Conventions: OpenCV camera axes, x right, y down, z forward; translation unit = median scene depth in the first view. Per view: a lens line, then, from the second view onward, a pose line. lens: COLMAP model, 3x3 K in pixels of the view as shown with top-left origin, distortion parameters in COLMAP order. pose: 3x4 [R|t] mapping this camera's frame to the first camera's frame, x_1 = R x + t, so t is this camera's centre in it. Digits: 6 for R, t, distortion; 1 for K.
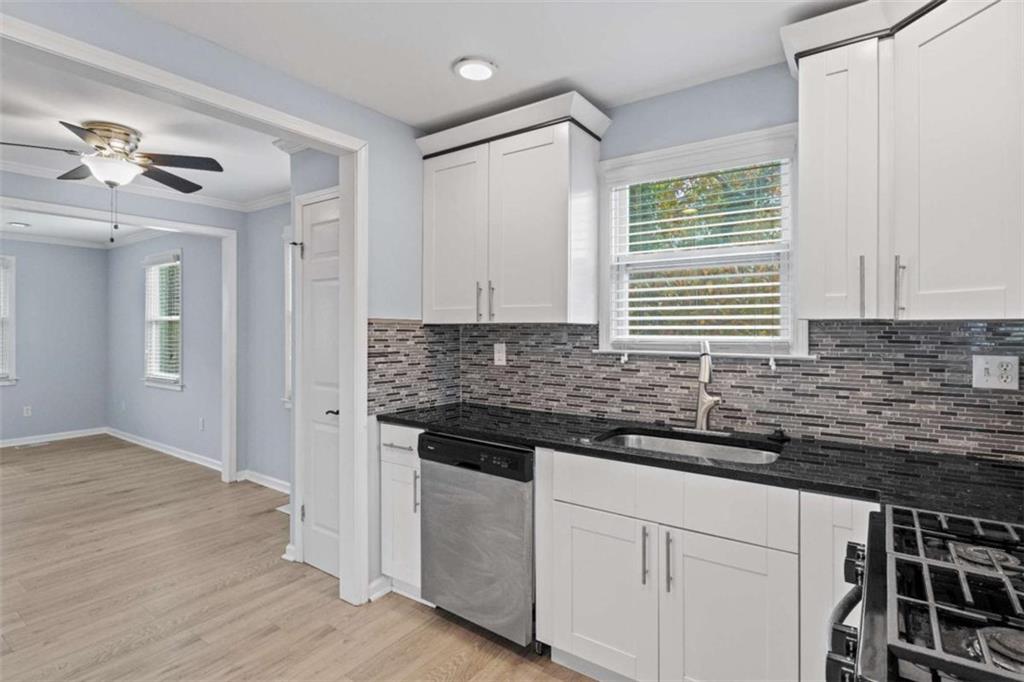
lens RADIAL K [[509.4, 0, 500.6], [0, 509.4, 328.8], [0, 0, 1]] dist [-0.008947, -0.001570]
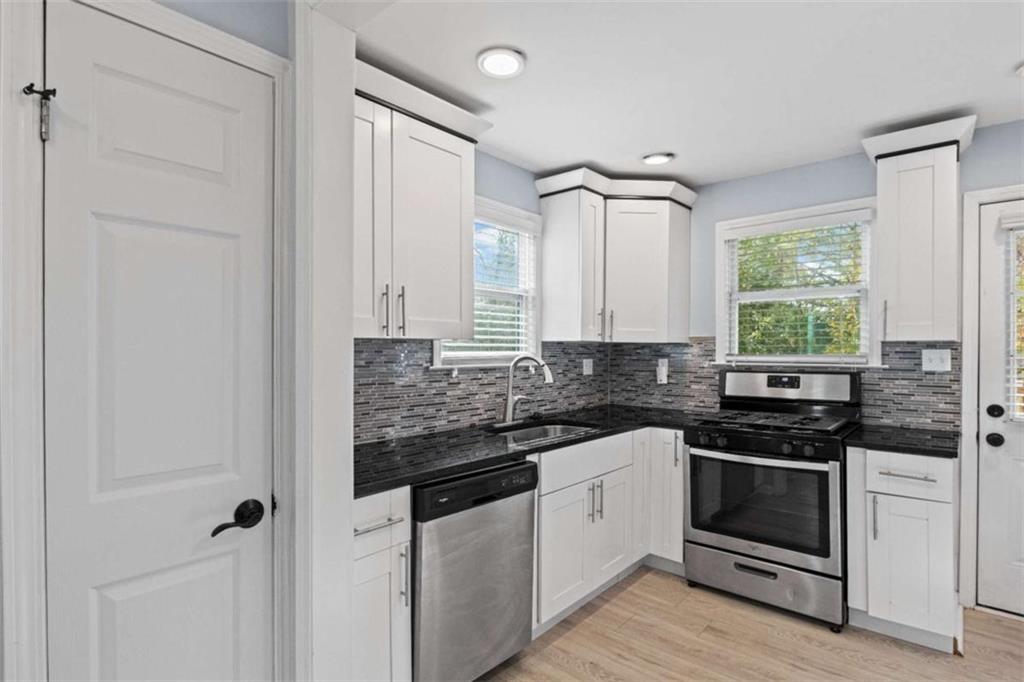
lens RADIAL K [[509.4, 0, 510.9], [0, 509.4, 351.8], [0, 0, 1]] dist [-0.008947, -0.001570]
pose [[0.098305, -0.007737, 0.995126, -0.815070], [-0.001806, 0.999967, 0.007953, 0.003543], [-0.995155, -0.002579, 0.098287, 0.756361]]
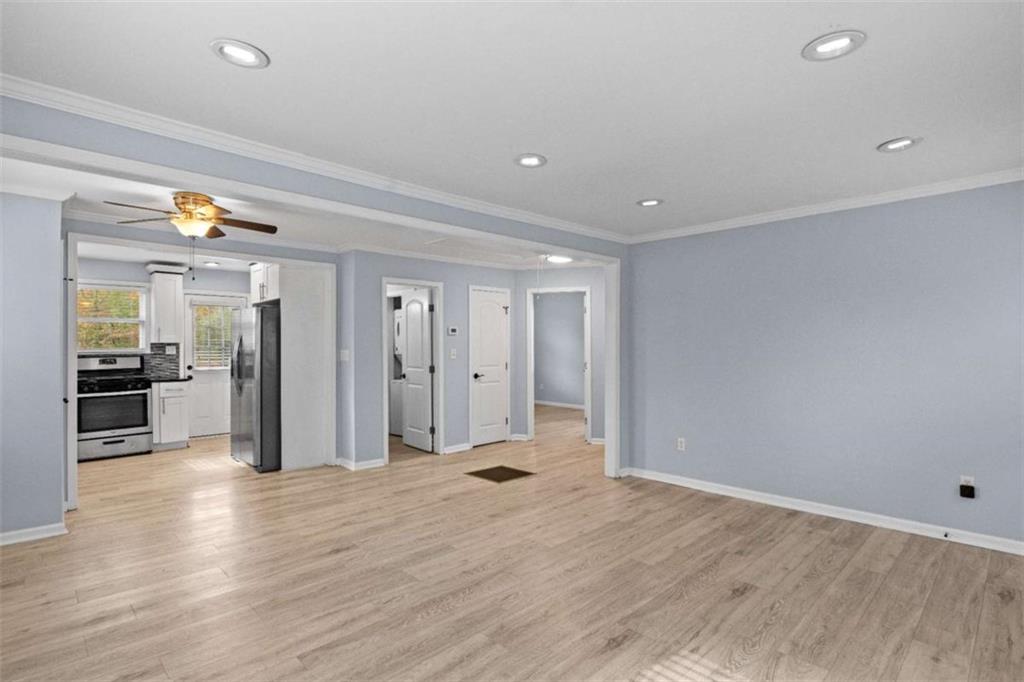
lens RADIAL K [[509.4, 0, 527.2], [0, 509.4, 344.6], [0, 0, 1]] dist [-0.008947, -0.001570]
pose [[-0.987638, 0.002061, 0.156738, -2.062591], [0.002650, 0.999990, 0.003545, -0.006887], [-0.156729, 0.003916, -0.987634, 2.435684]]
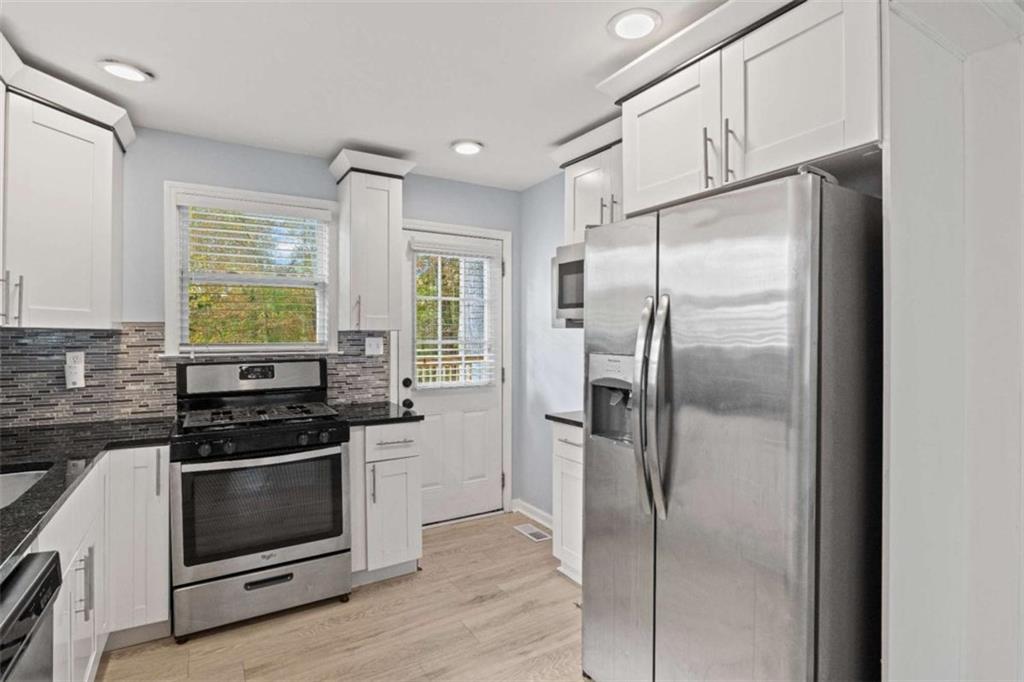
lens RADIAL K [[509.4, 0, 508.6], [0, 509.4, 337.7], [0, 0, 1]] dist [-0.008947, -0.001570]
pose [[-0.920470, -0.003133, 0.390800, -0.513078], [-0.002175, 0.999993, 0.002894, 0.001164], [-0.390806, 0.001814, -0.920471, 1.056200]]
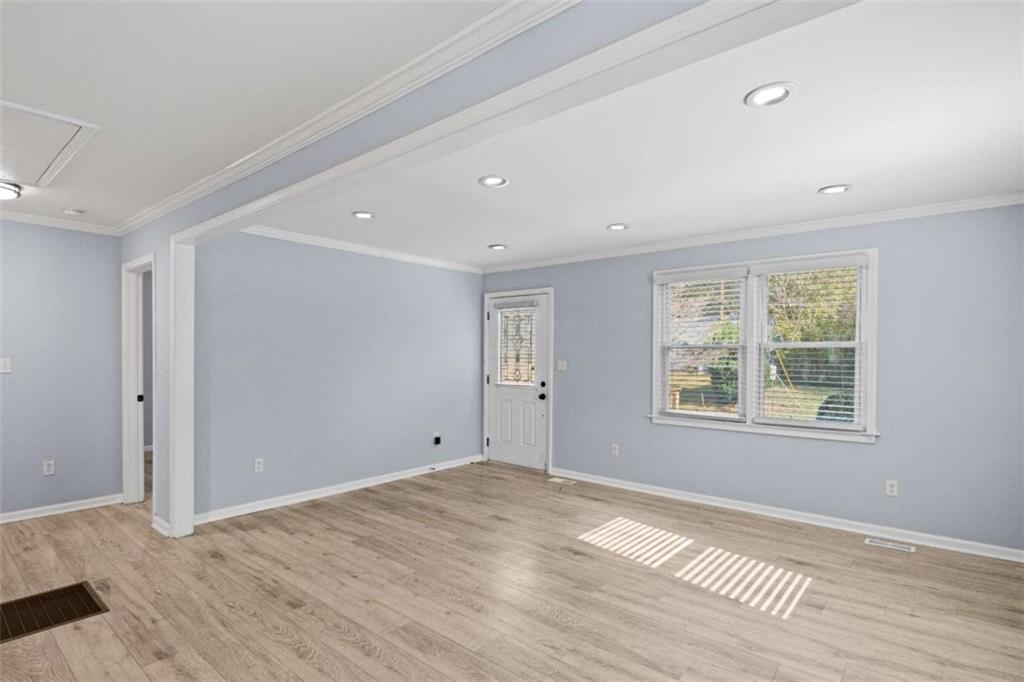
lens RADIAL K [[509.4, 0, 498.3], [0, 509.4, 345.8], [0, 0, 1]] dist [-0.008947, -0.001570]
pose [[-0.096422, -0.023723, -0.995058, -0.617349], [-0.006227, 0.999711, -0.023231, 0.005539], [0.995321, 0.003956, -0.096542, 1.387200]]
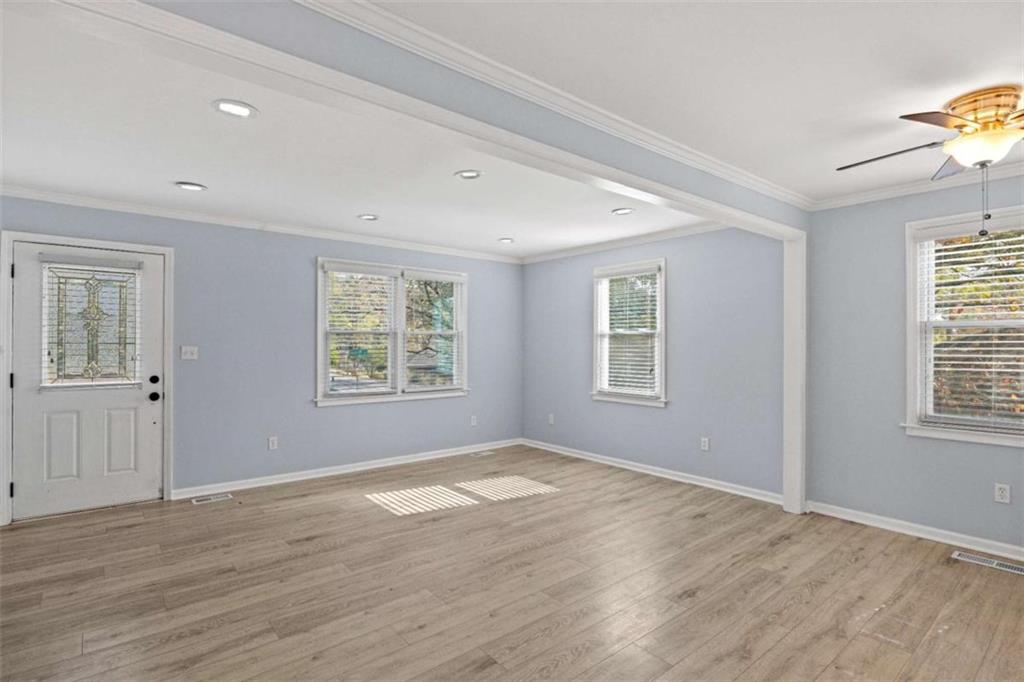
lens RADIAL K [[509.4, 0, 511.5], [0, 509.4, 337.6], [0, 0, 1]] dist [-0.008947, -0.001570]
pose [[0.964115, -0.002310, -0.265476, -1.424400], [-0.000436, 0.999947, -0.010284, 0.004482], [0.265486, 0.010031, 0.964063, 0.008456]]
